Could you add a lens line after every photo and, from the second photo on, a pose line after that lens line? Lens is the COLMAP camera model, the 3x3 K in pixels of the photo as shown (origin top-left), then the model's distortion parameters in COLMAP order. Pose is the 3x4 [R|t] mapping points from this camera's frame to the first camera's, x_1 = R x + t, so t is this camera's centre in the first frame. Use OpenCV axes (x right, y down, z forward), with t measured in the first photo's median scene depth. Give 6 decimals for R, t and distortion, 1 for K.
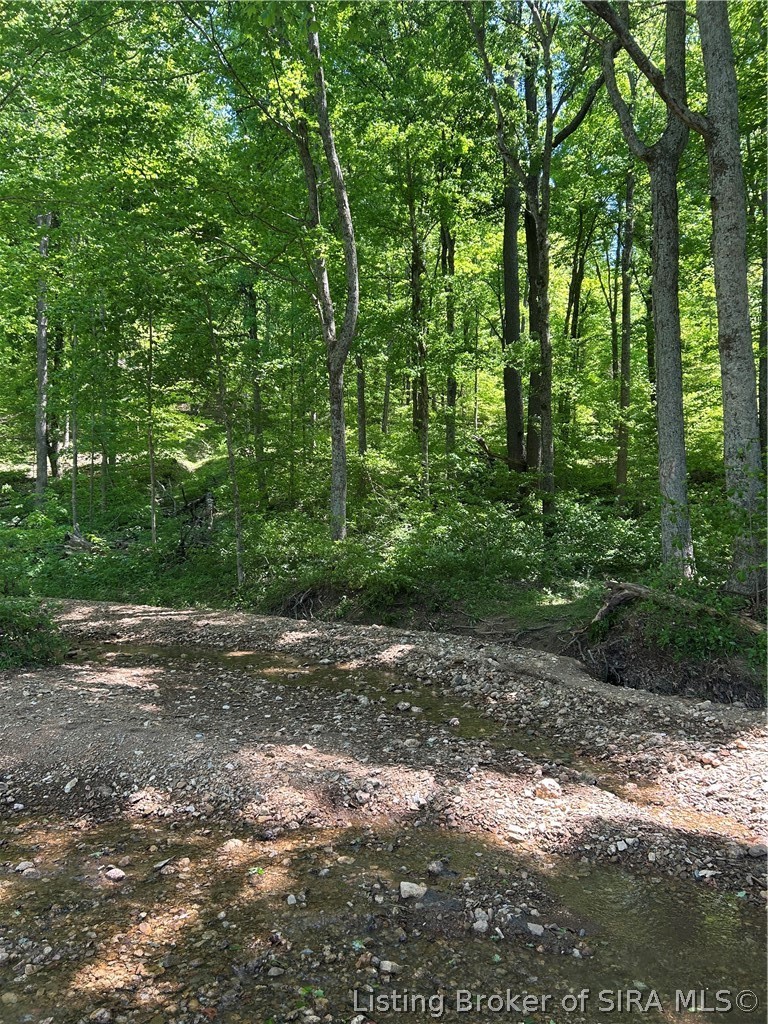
lens RADIAL K [[774.2, 0, 384.2], [0, 774.2, 511.9], [0, 0, 1]] dist [-0.000063, -0.000254]
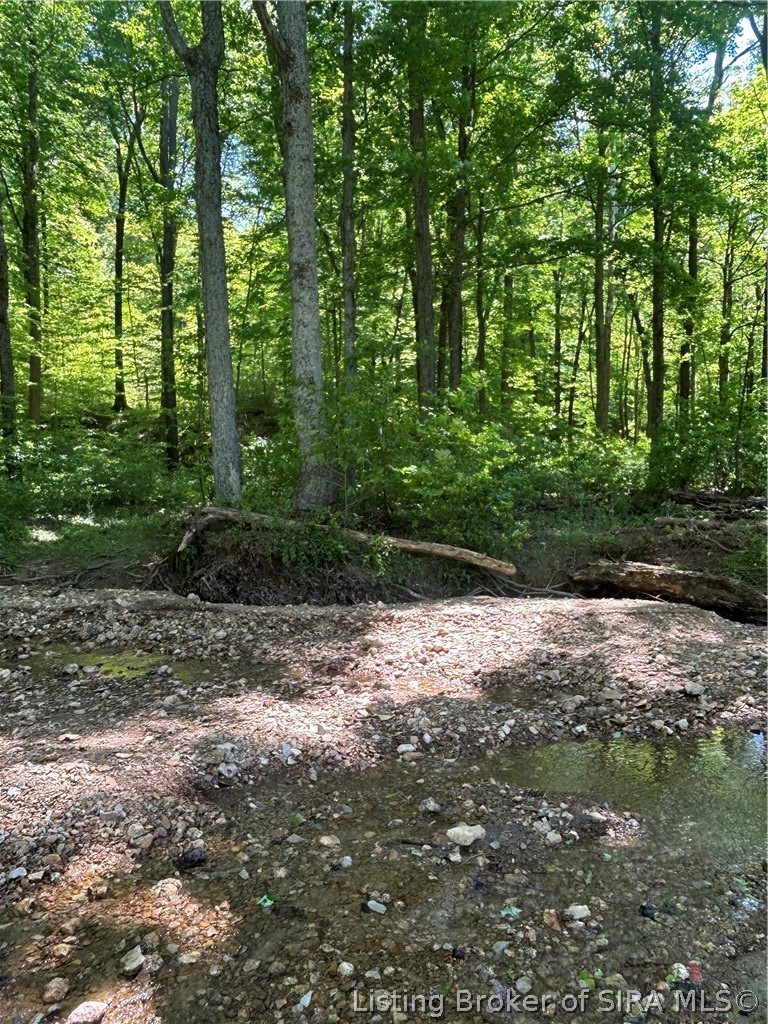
lens RADIAL K [[748.9, 0, 384.0], [0, 748.9, 511.8], [0, 0, 1]] dist [0.005881, 0.001324]
pose [[0.684176, -0.057050, 0.727082, -0.291035], [0.005770, 0.997328, 0.072826, 0.039234], [-0.729294, -0.045630, 0.682677, 0.256663]]
